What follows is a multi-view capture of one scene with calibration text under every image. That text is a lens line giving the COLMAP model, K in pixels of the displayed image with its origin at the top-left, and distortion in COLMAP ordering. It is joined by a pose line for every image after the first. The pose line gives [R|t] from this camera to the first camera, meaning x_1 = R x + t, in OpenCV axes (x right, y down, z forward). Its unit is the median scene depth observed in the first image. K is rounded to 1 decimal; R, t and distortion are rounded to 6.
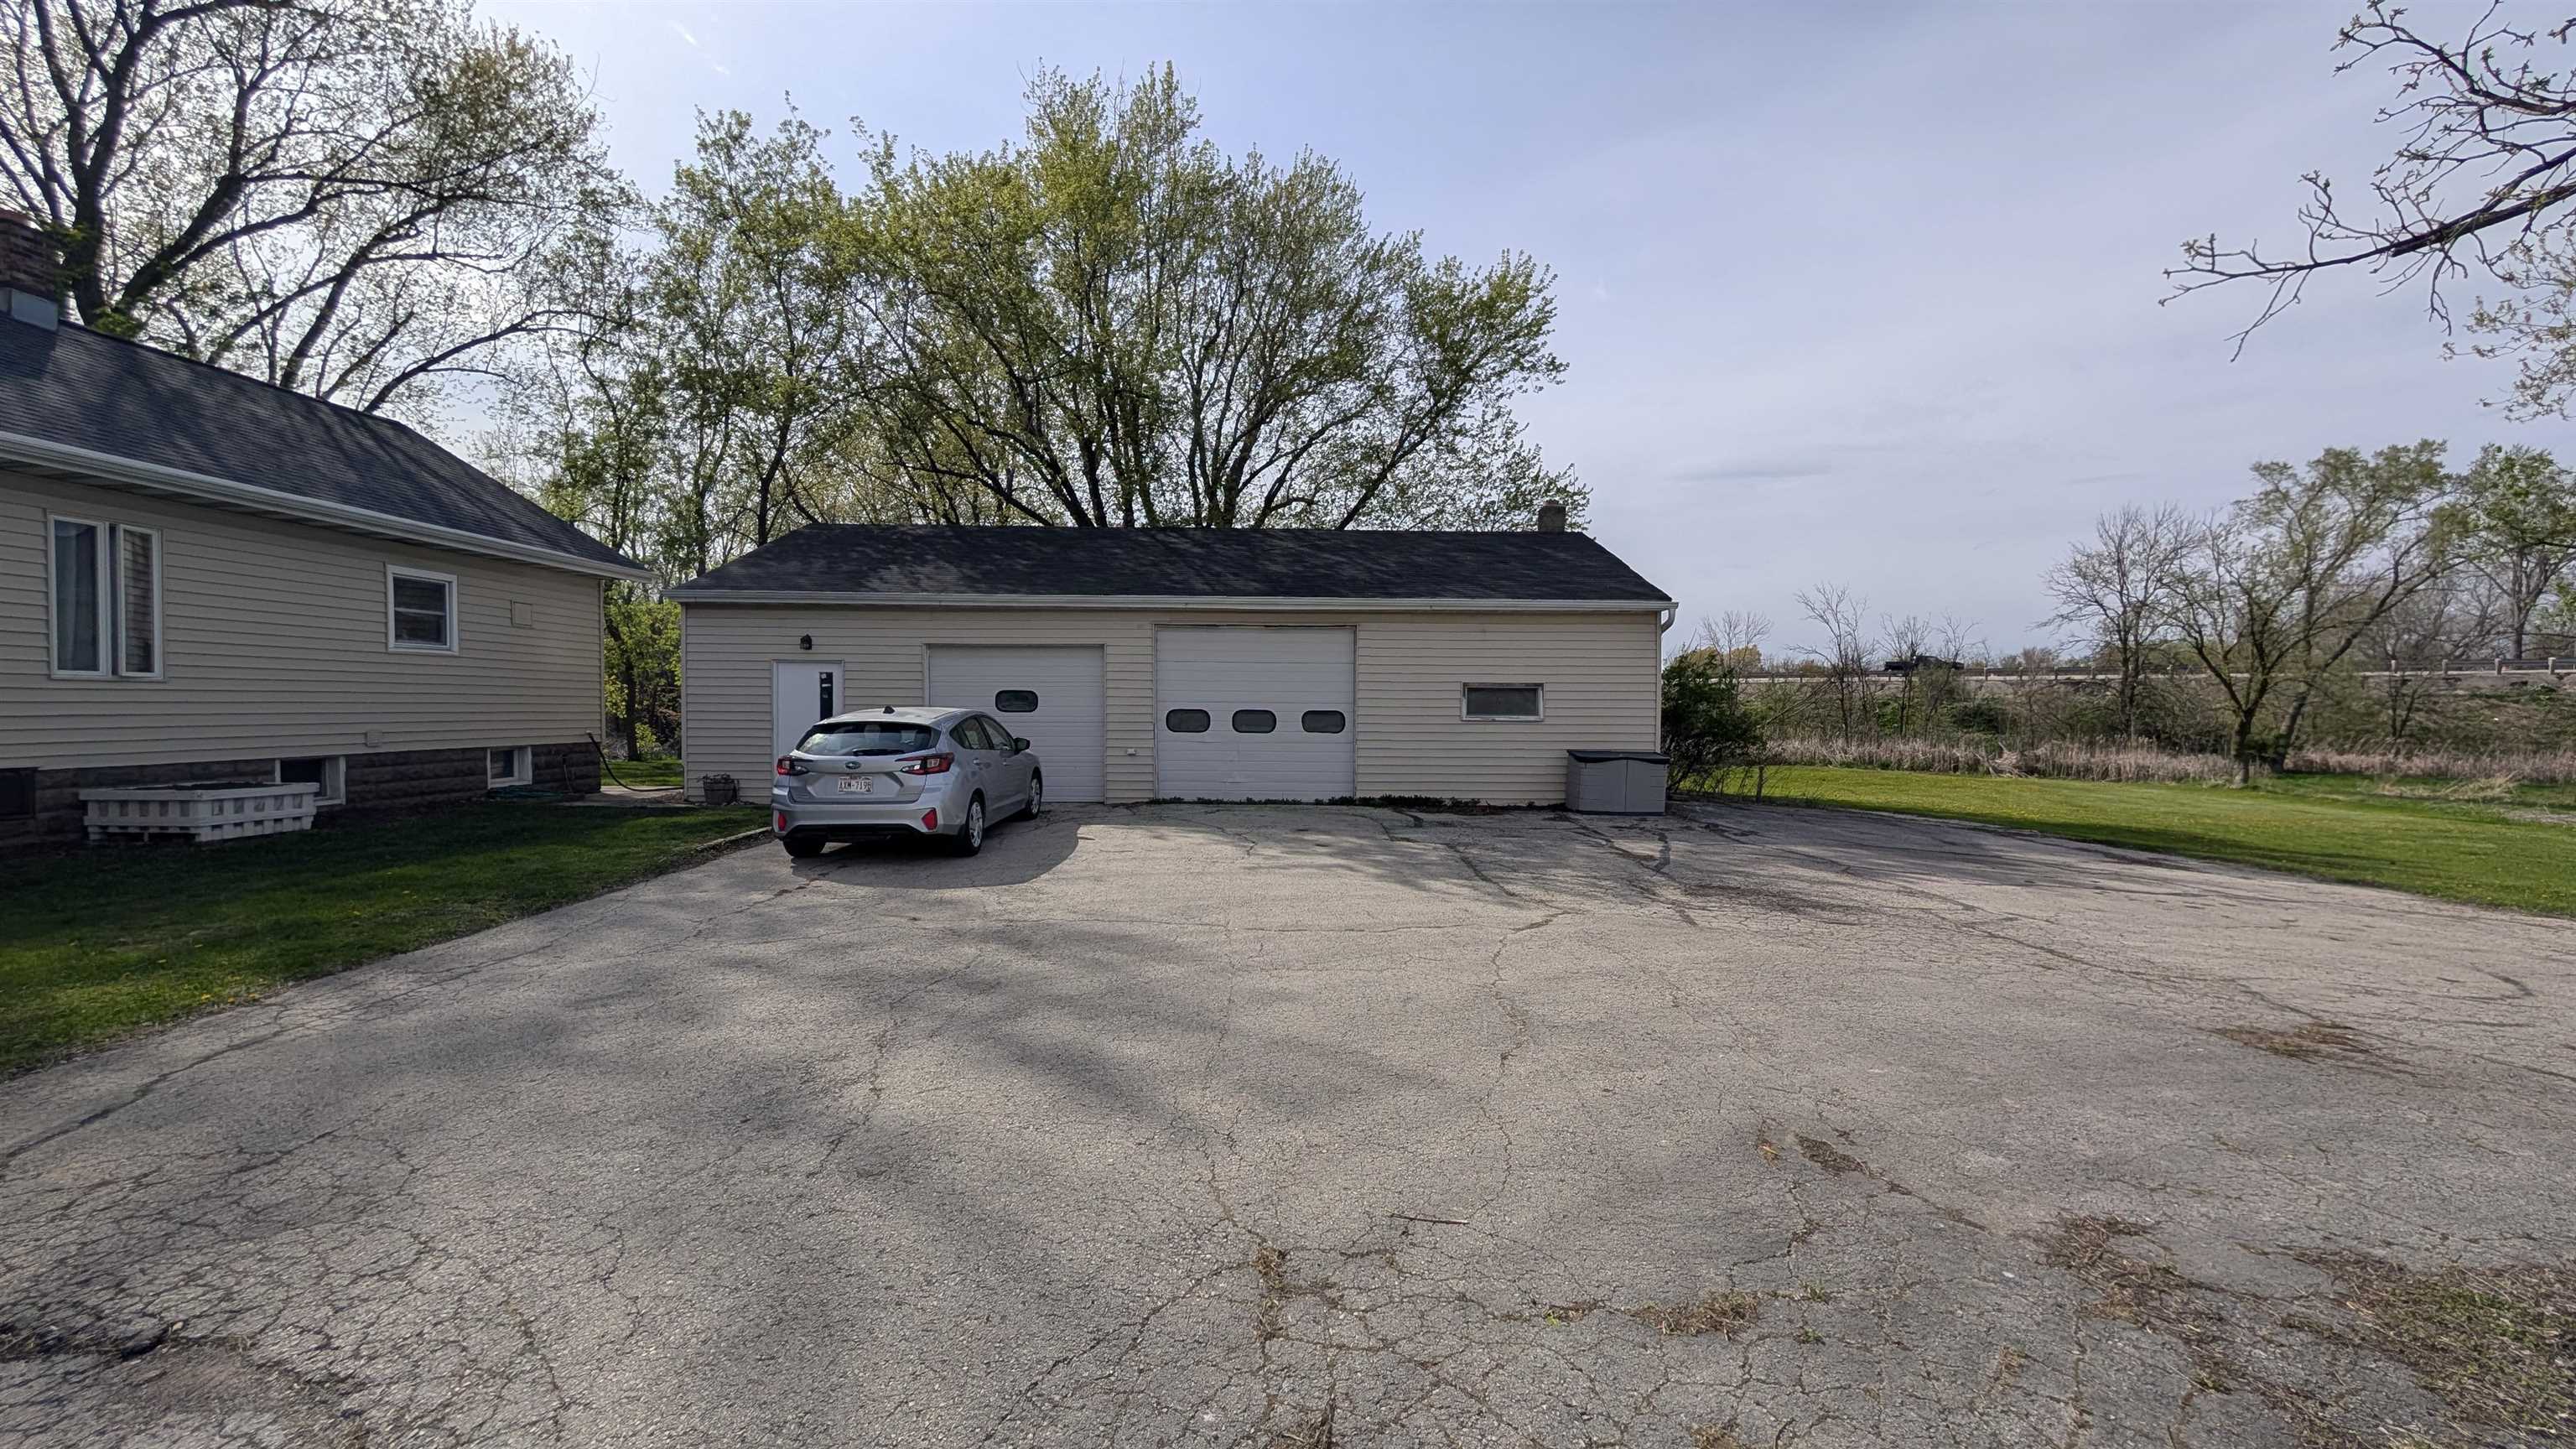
lens RADIAL K [[938.6, 0, 1290.1], [0, 938.6, 723.4], [0, 0, 1]] dist [-0.000219, 0.000330]
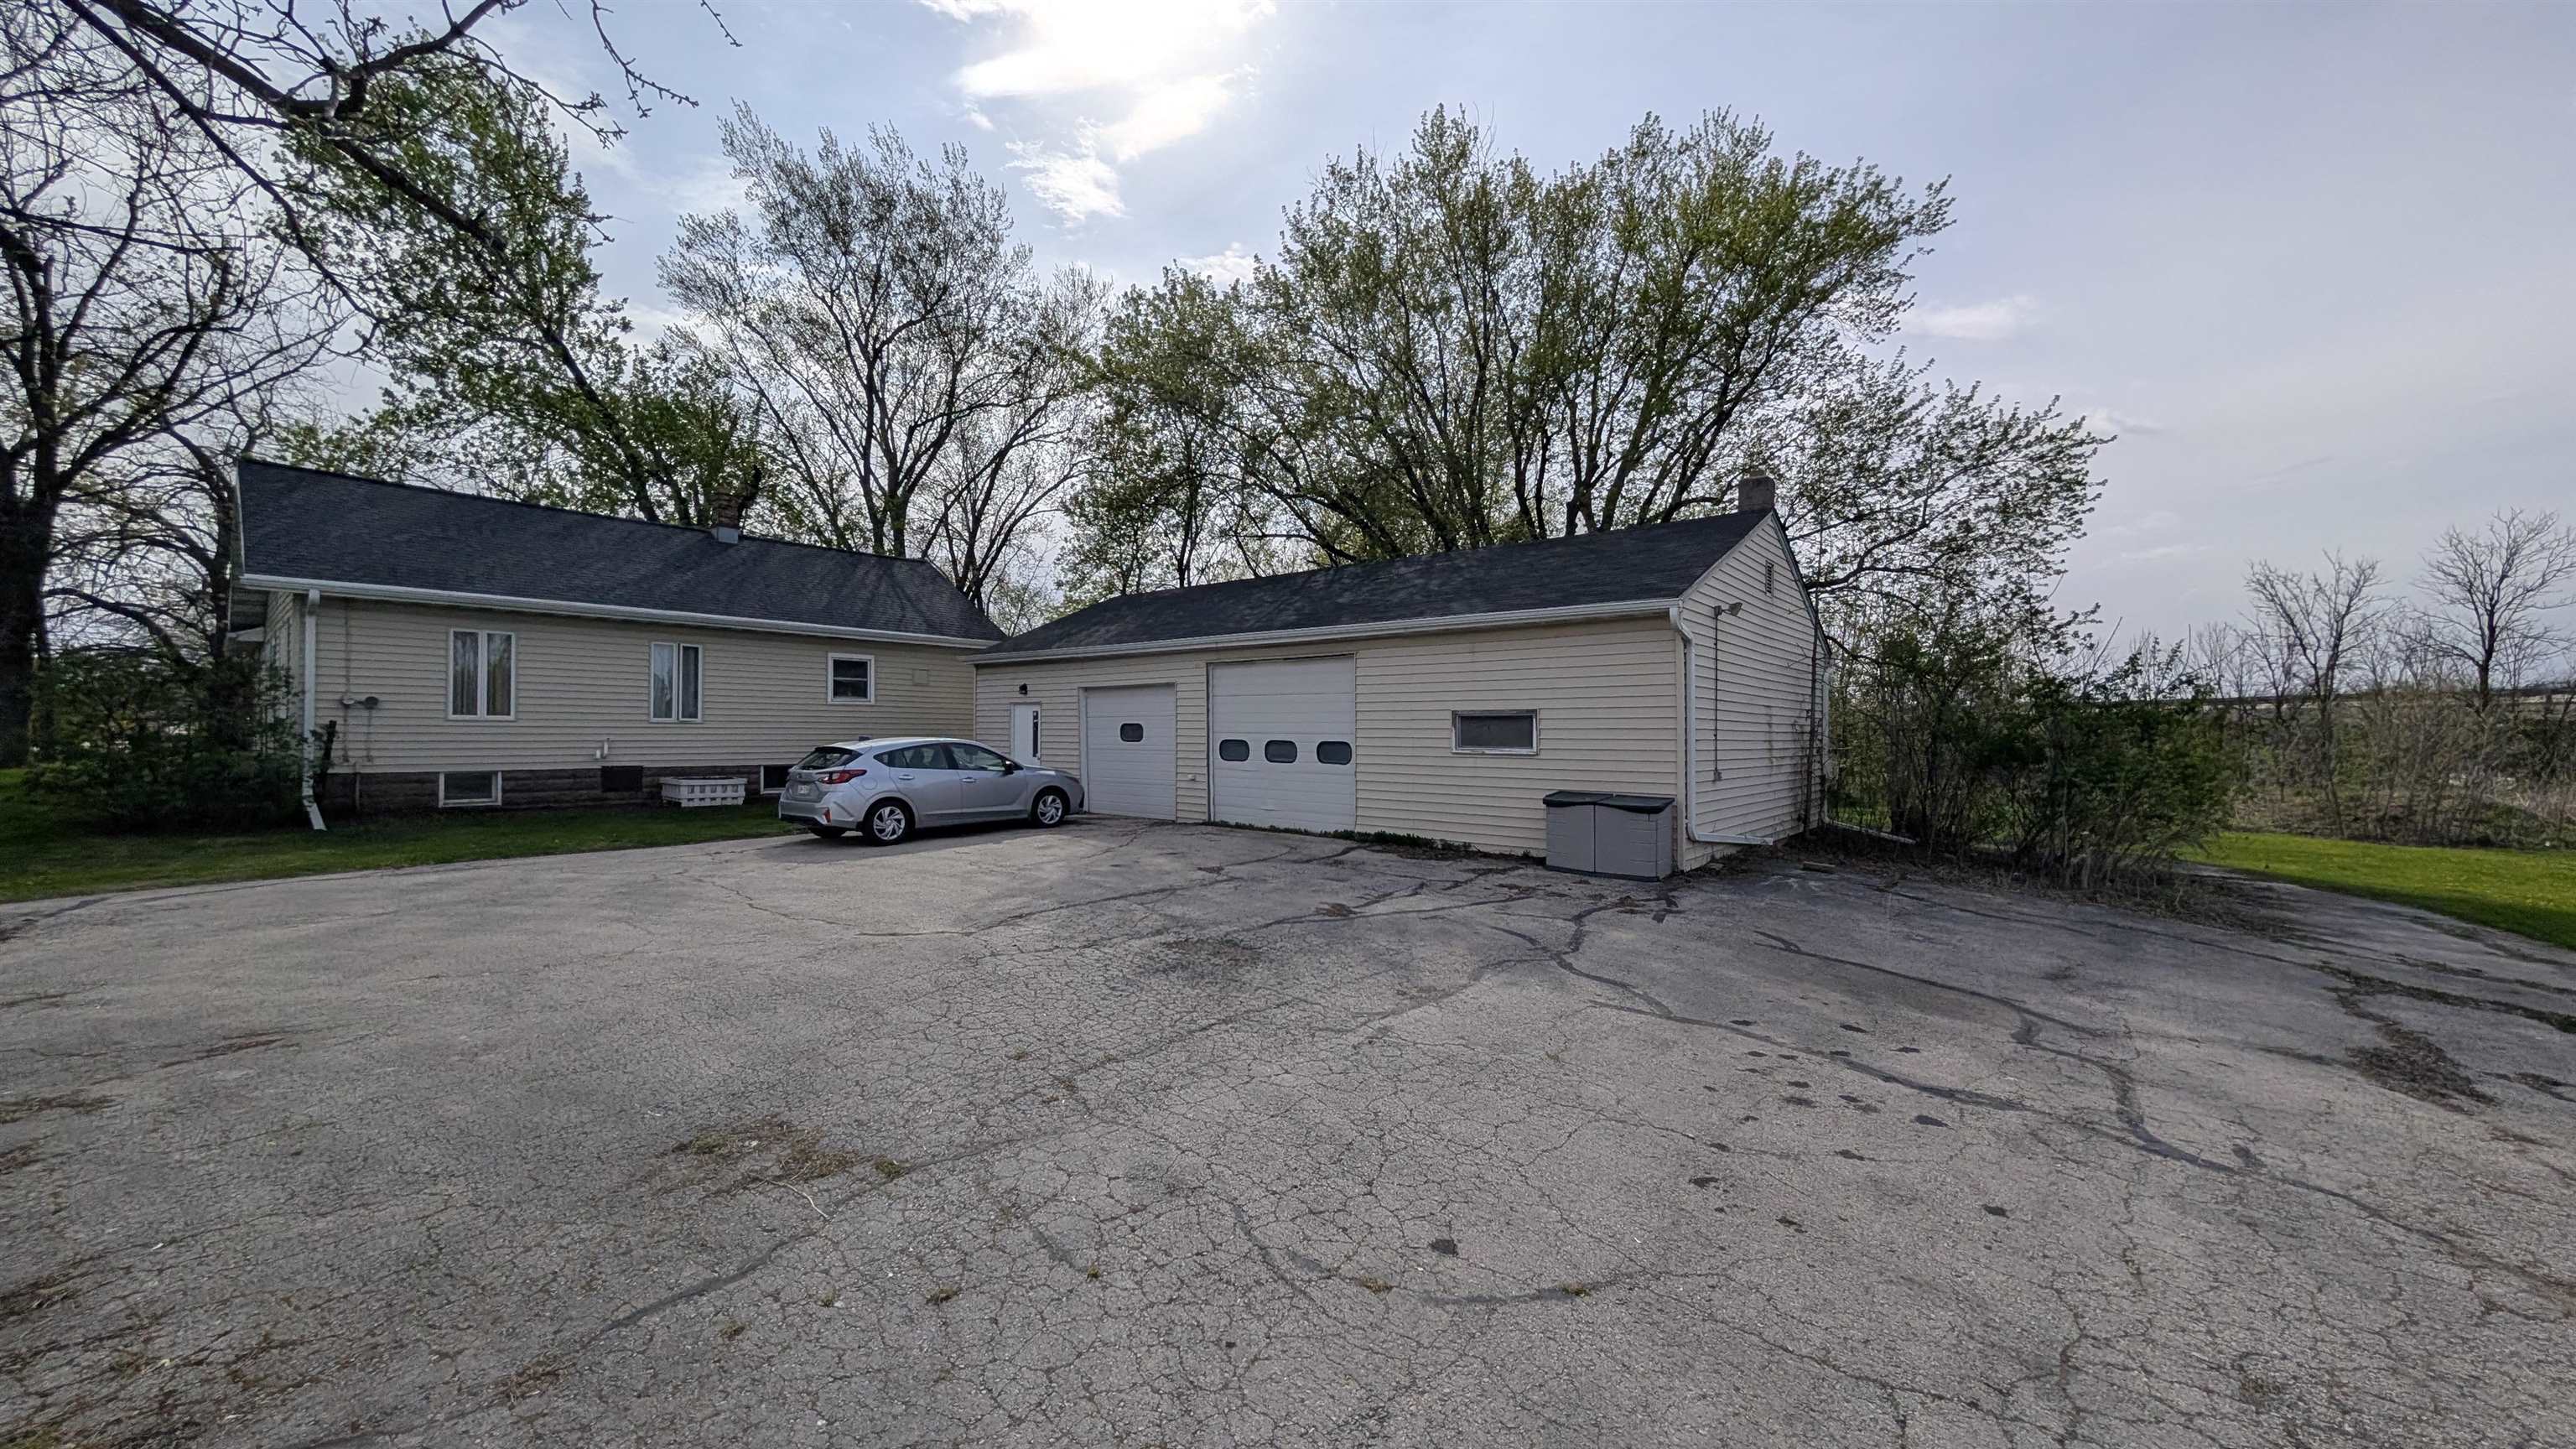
lens RADIAL K [[938.6, 0, 1291.8], [0, 938.6, 739.7], [0, 0, 1]] dist [-0.000219, 0.000330]
pose [[0.757813, 0.002893, -0.652466, 0.634982], [-0.012581, 0.999869, -0.010179, -0.004561], [0.652351, 0.015922, 0.757750, 0.220646]]
